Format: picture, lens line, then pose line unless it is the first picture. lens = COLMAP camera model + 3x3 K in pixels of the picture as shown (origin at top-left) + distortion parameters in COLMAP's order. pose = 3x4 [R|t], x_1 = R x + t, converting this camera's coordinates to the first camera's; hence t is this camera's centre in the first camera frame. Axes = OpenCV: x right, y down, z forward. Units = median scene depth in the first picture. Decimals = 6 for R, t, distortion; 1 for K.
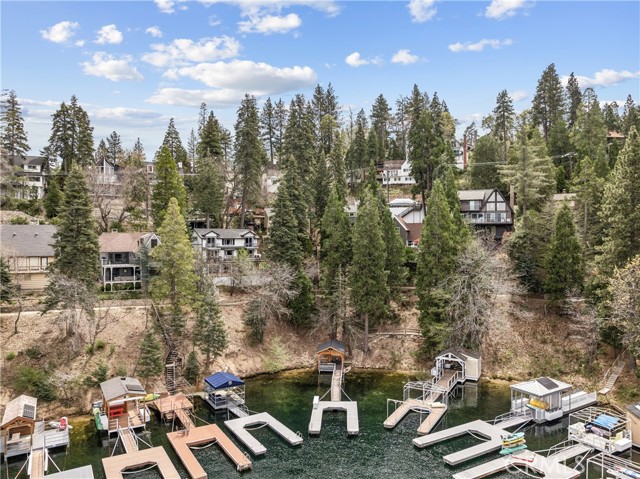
lens RADIAL K [[453.1, 0, 318.6], [0, 453.1, 242.9], [0, 0, 1]] dist [-0.029908, 0.002565]
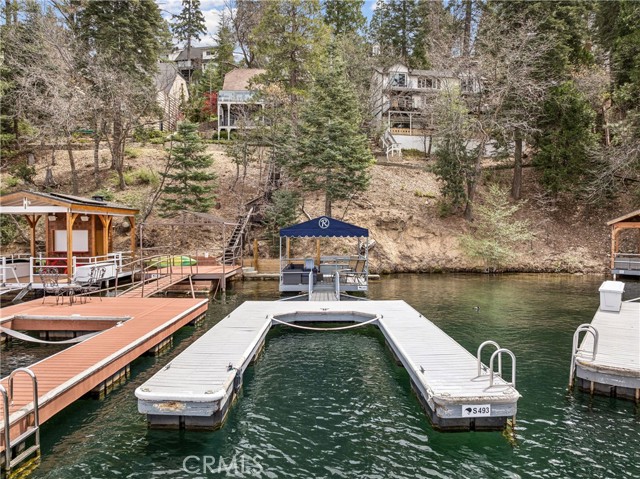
lens RADIAL K [[453.1, 0, 318.6], [0, 453.1, 242.9], [0, 0, 1]] dist [-0.029908, 0.002565]
pose [[0.846476, 0.015728, -0.532195, -0.008998], [-0.006552, 0.999796, 0.019126, 0.245446], [0.532387, -0.012703, 0.846406, 0.539510]]
